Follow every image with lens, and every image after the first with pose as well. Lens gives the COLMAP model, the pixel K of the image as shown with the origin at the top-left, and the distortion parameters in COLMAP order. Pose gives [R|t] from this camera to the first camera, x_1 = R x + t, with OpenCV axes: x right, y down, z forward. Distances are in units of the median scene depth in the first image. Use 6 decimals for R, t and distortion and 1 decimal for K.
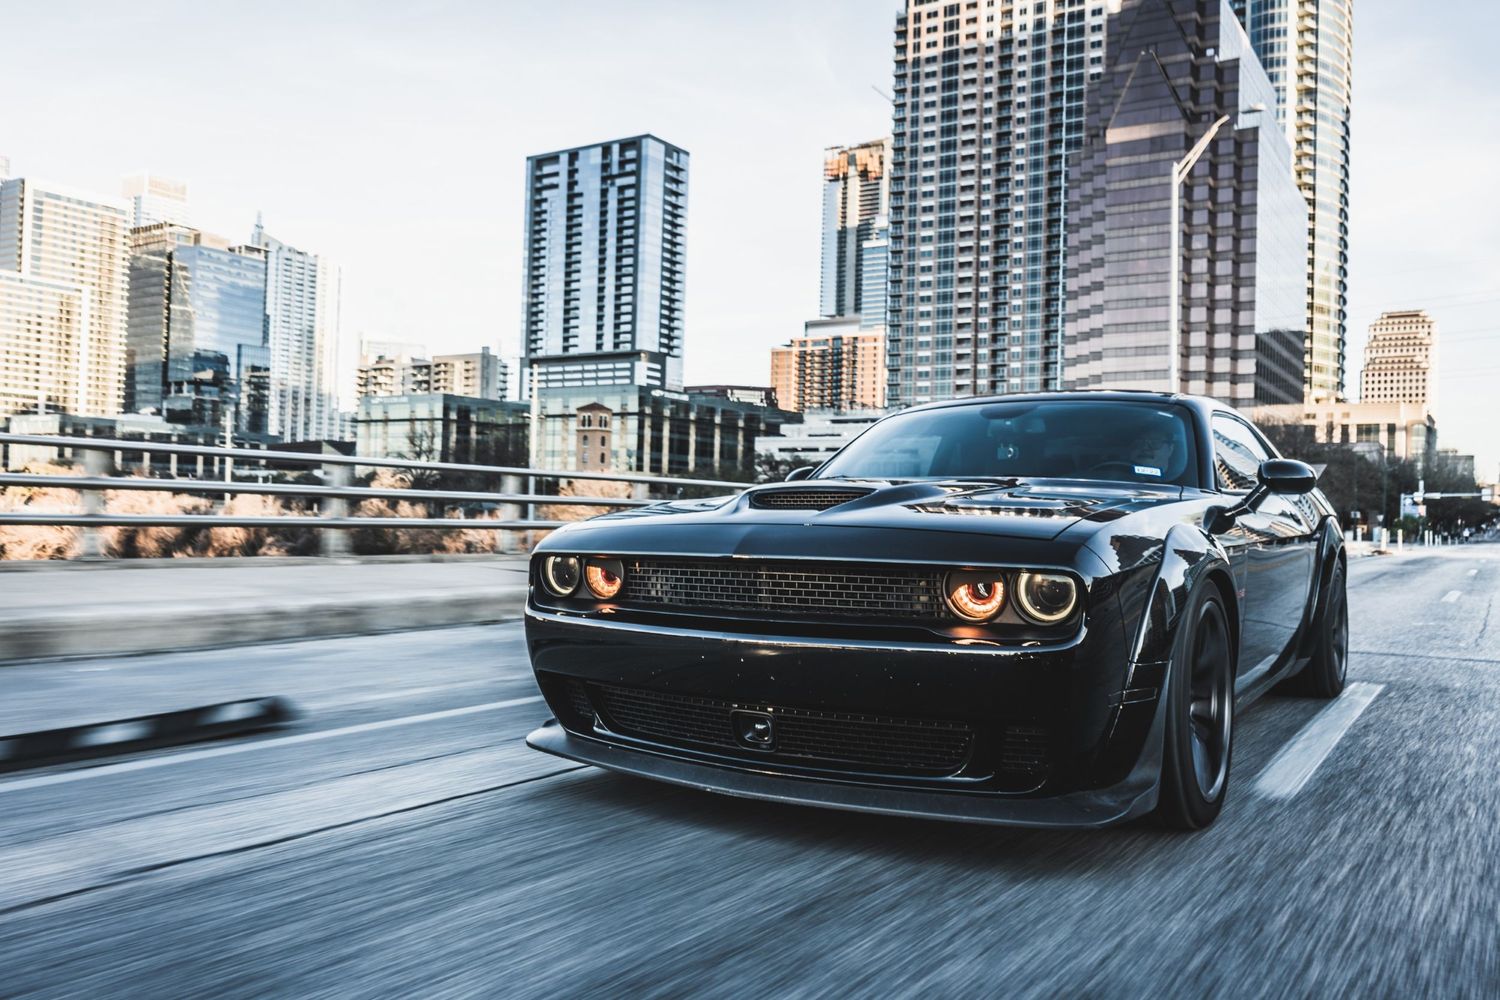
lens RADIAL K [[1211.5, 0, 748.3], [0, 1211.5, 501.2], [0, 0, 1]] dist [0.019868, -0.018937]
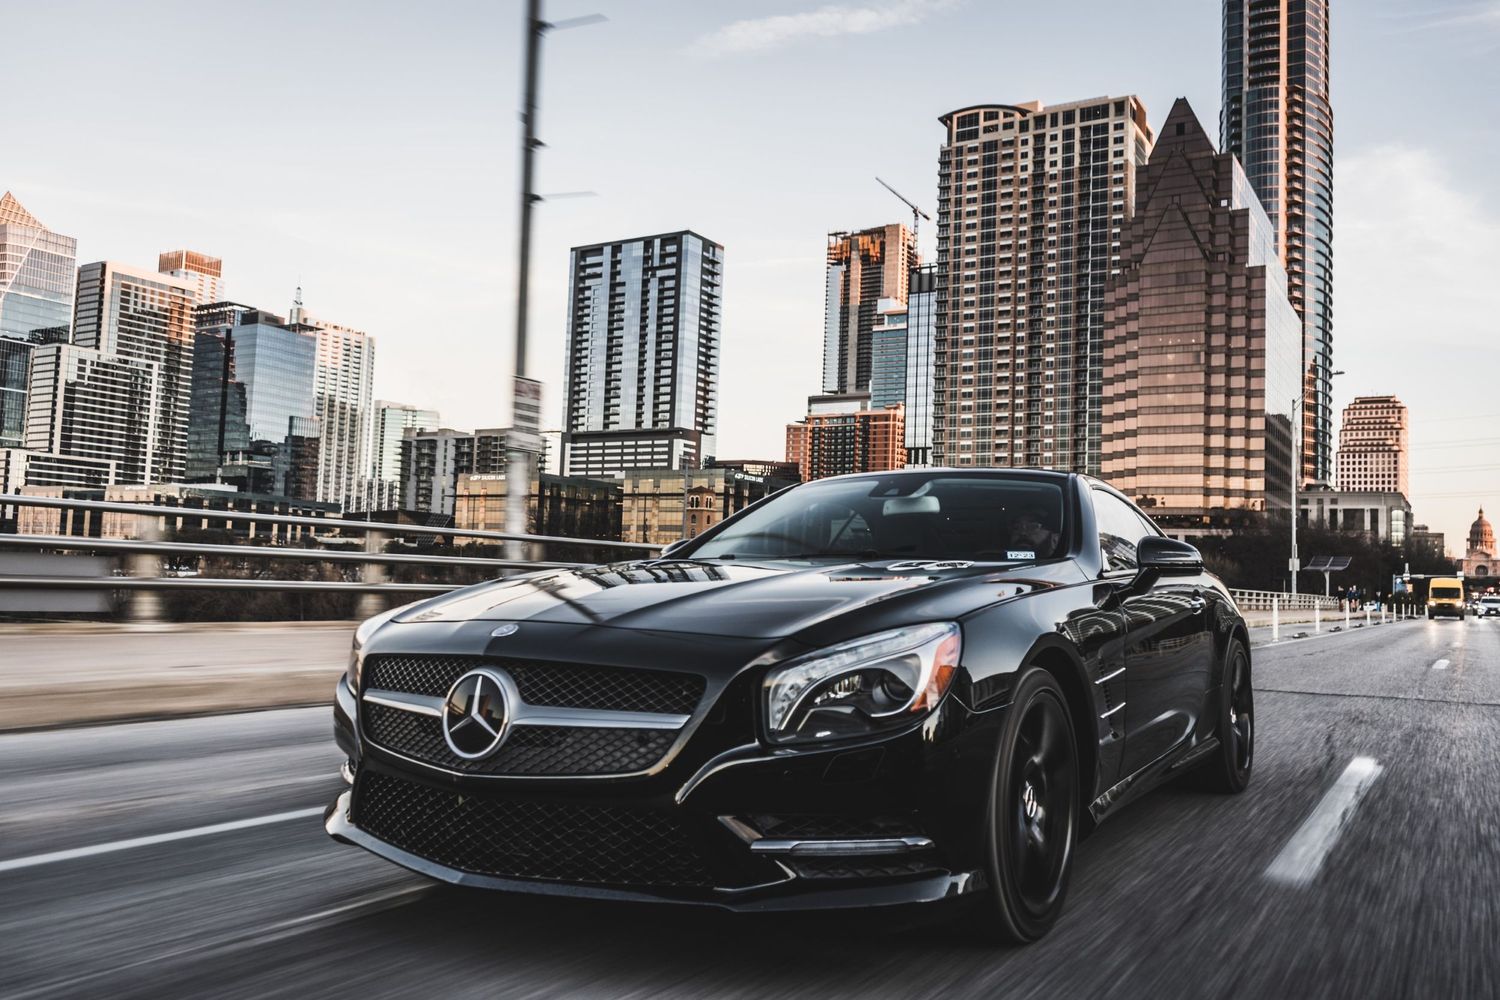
lens RADIAL K [[1211.5, 0, 754.0], [0, 1211.5, 500.8], [0, 0, 1]] dist [0.019868, -0.018937]
pose [[0.999666, 0.011487, 0.023148, -0.077952], [-0.010207, 0.998452, -0.054670, -0.003683], [-0.023740, 0.054415, 0.998236, -0.122154]]
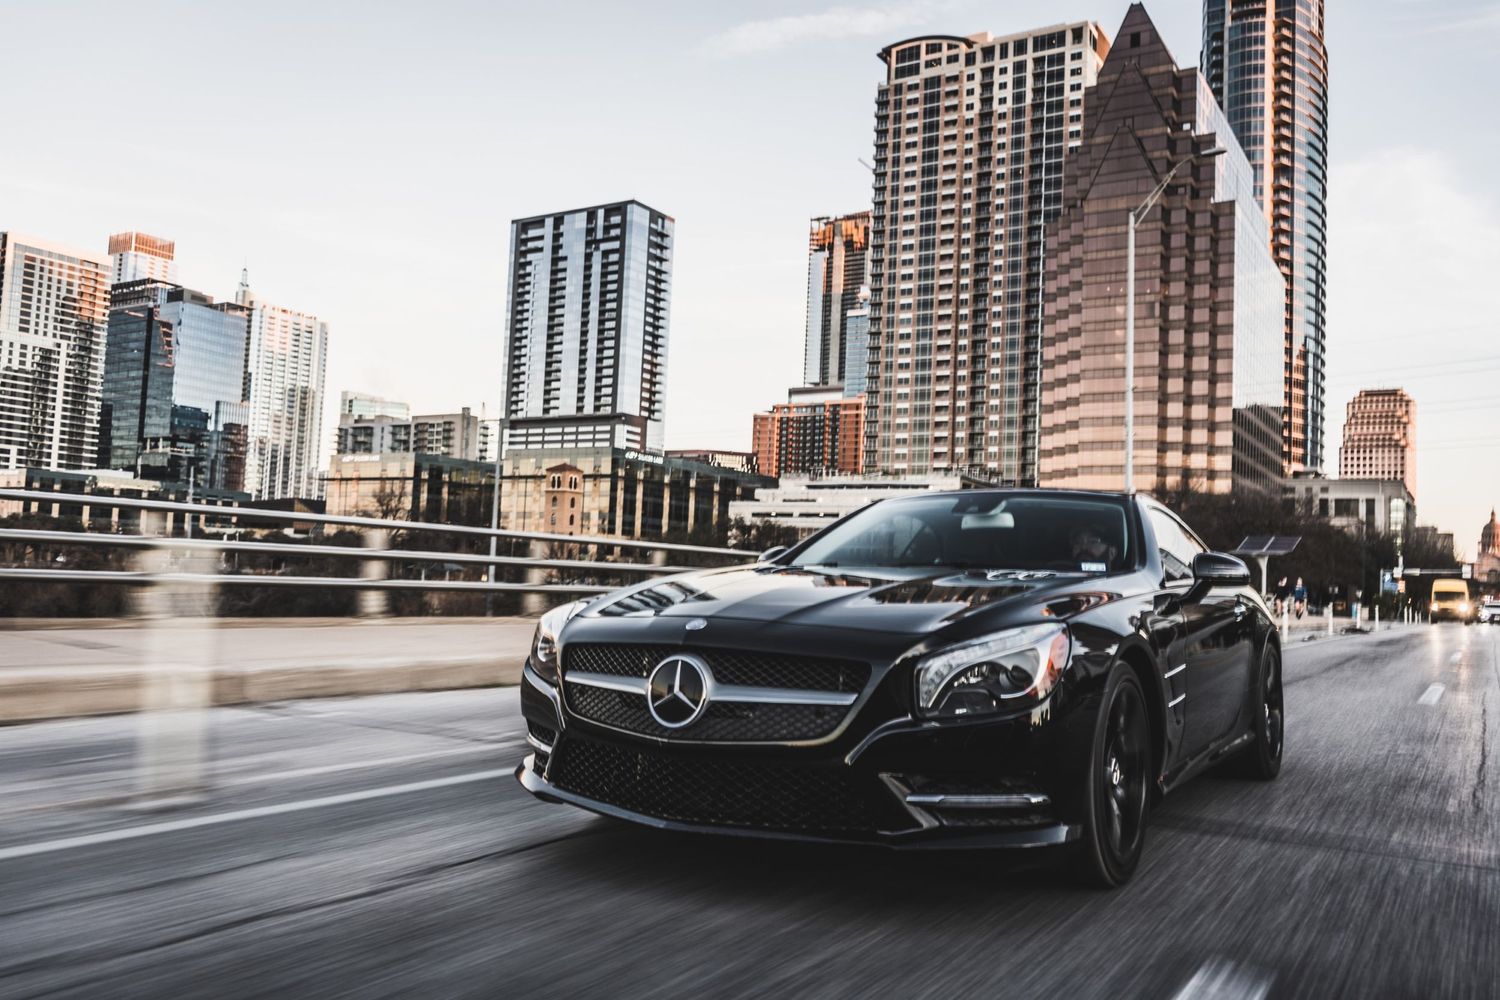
lens RADIAL K [[1211.5, 0, 748.4], [0, 1211.5, 504.4], [0, 0, 1]] dist [0.019868, -0.018937]
pose [[0.999793, 0.016098, 0.012431, 0.007563], [-0.015435, 0.998541, -0.051753, 0.000164], [-0.013246, 0.051550, 0.998583, 0.013122]]
